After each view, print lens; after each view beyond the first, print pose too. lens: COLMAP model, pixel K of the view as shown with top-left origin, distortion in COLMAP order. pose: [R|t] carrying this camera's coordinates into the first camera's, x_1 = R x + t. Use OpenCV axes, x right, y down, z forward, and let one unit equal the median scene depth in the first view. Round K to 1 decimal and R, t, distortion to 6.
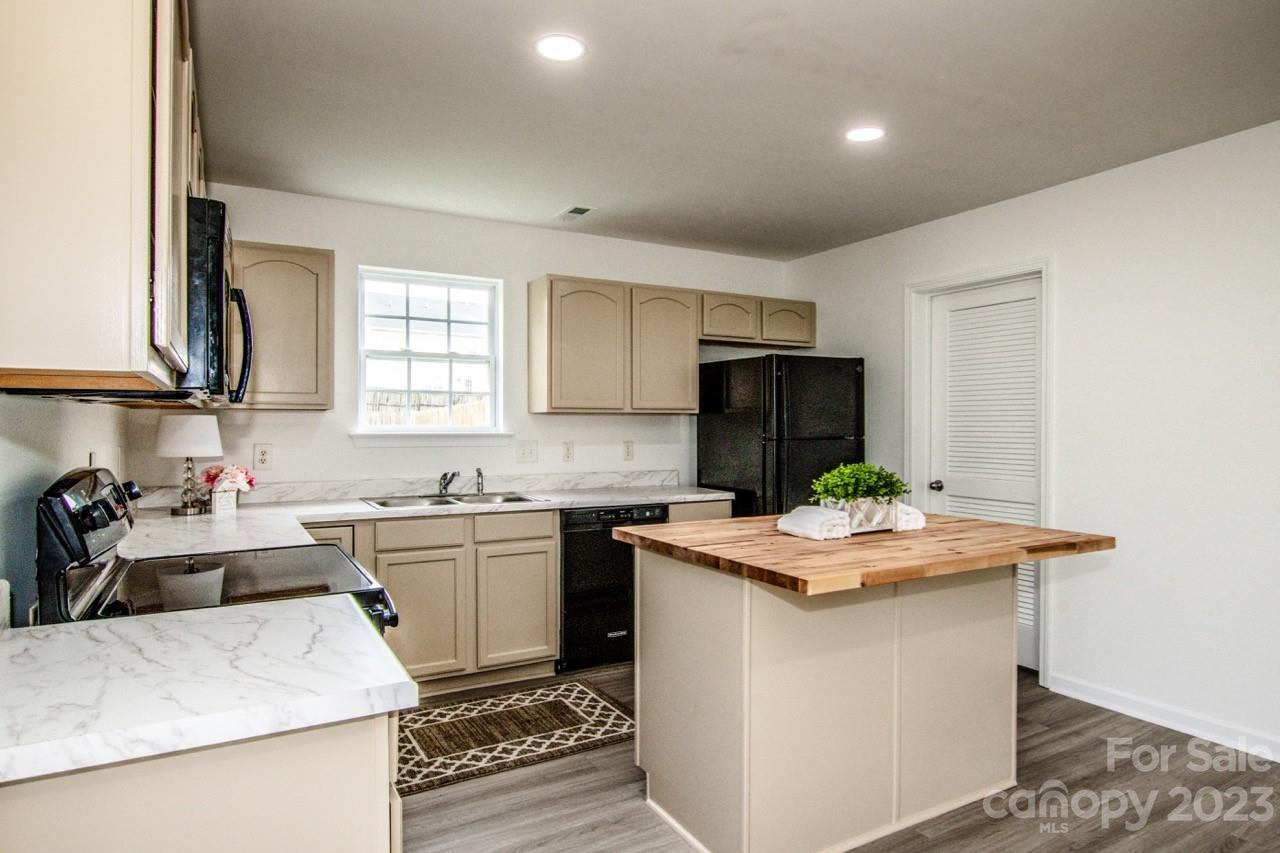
lens RADIAL K [[728.3, 0, 623.1], [0, 728.3, 434.5], [0, 0, 1]] dist [-0.003008, -0.000195]
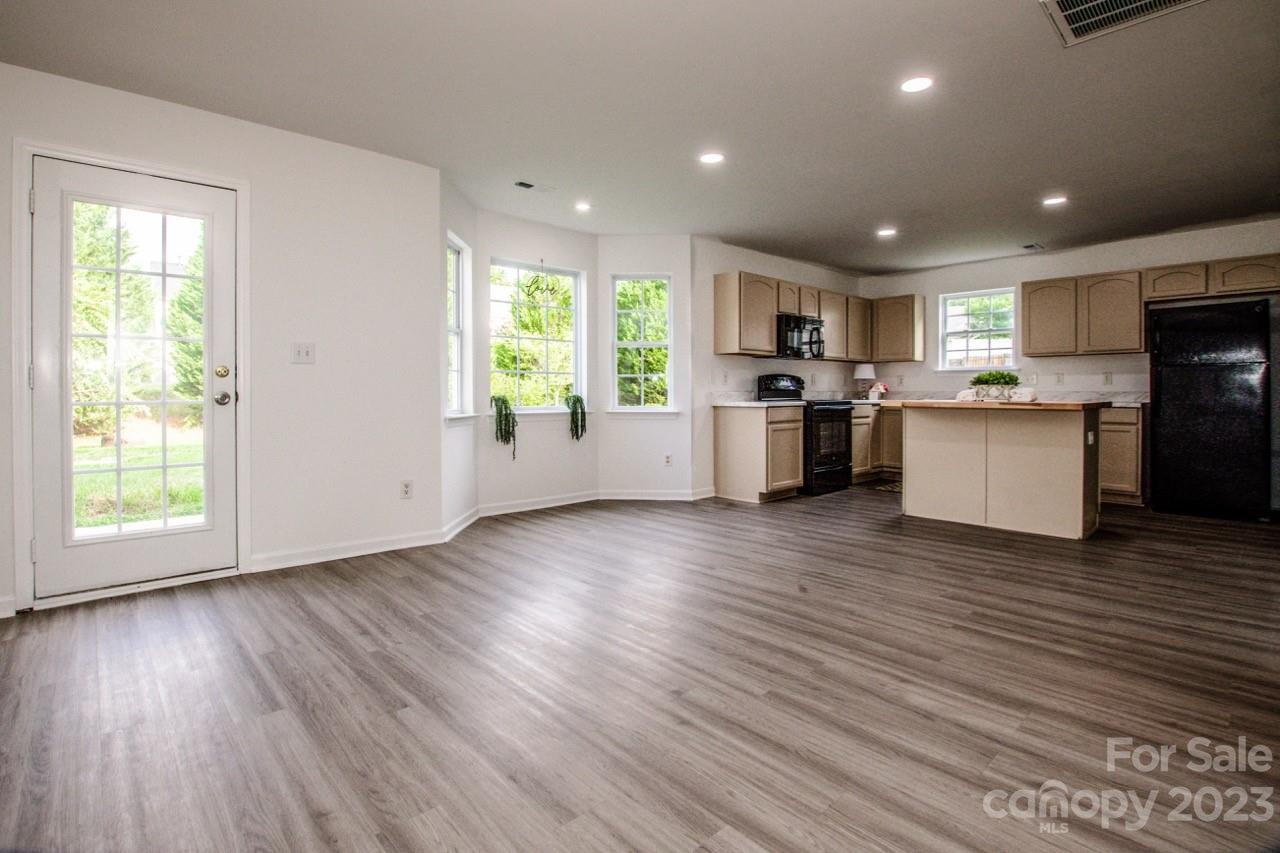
lens RADIAL K [[594.8, 0, 653.8], [0, 594.8, 397.9], [0, 0, 1]] dist [-0.040801, 0.000920]
pose [[0.263238, 0.006903, -0.964706, 1.124622], [-0.007431, 0.999959, 0.005128, 0.076912], [0.964702, 0.005819, 0.263278, -0.307432]]
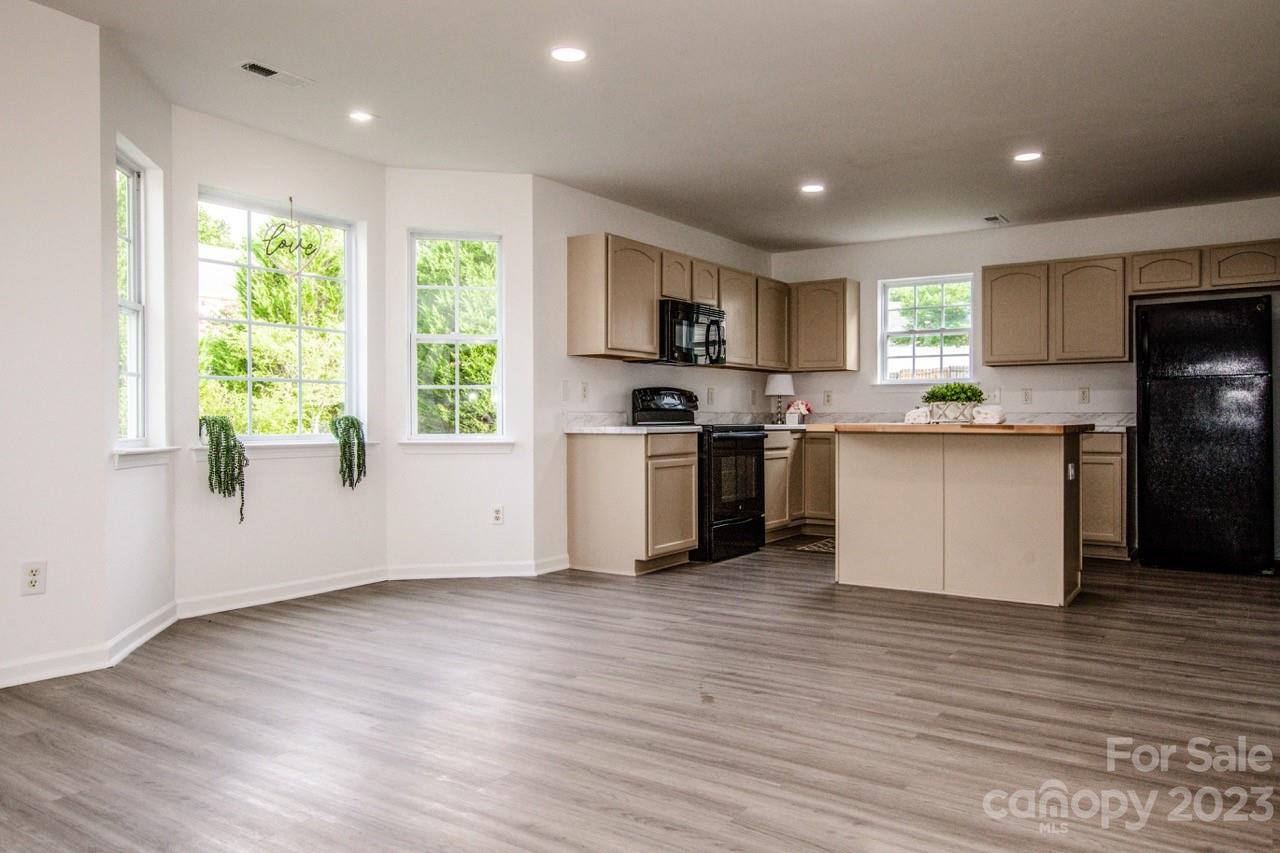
lens RADIAL K [[867.3, 0, 691.3], [0, 867.3, 422.9], [0, 0, 1]] dist [-0.016530, 0.006897]
pose [[0.491811, 0.003255, -0.870696, 1.096923], [-0.005846, 0.999983, 0.000436, 0.084069], [0.870683, 0.004876, 0.491821, -0.305341]]
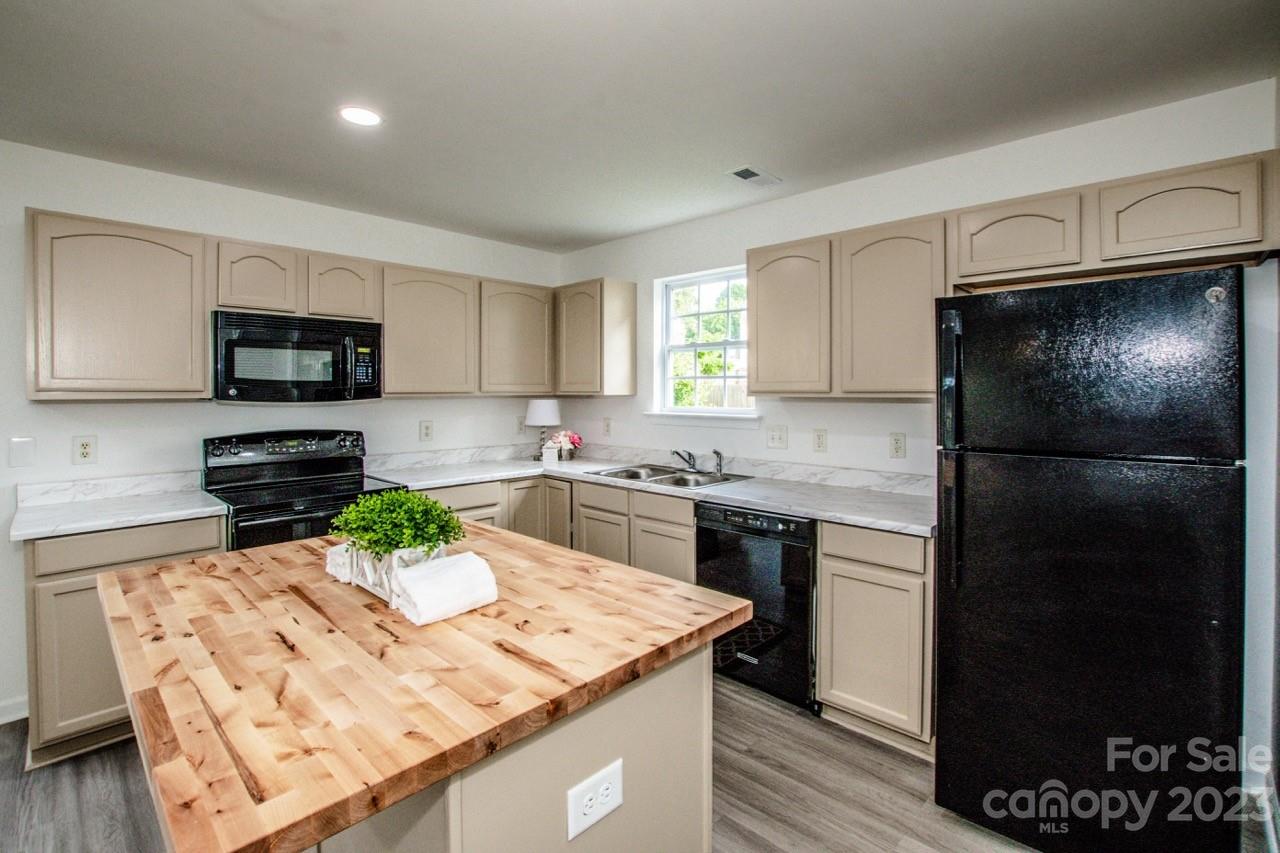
lens RADIAL K [[566.0, 0, 670.9], [0, 566.0, 395.7], [0, 0, 1]] dist [-0.022794, 0.000281]
pose [[0.333140, 0.007243, -0.942850, 0.572857], [-0.008320, 0.999954, 0.004742, -0.036073], [0.942841, 0.006264, 0.333185, 0.688863]]
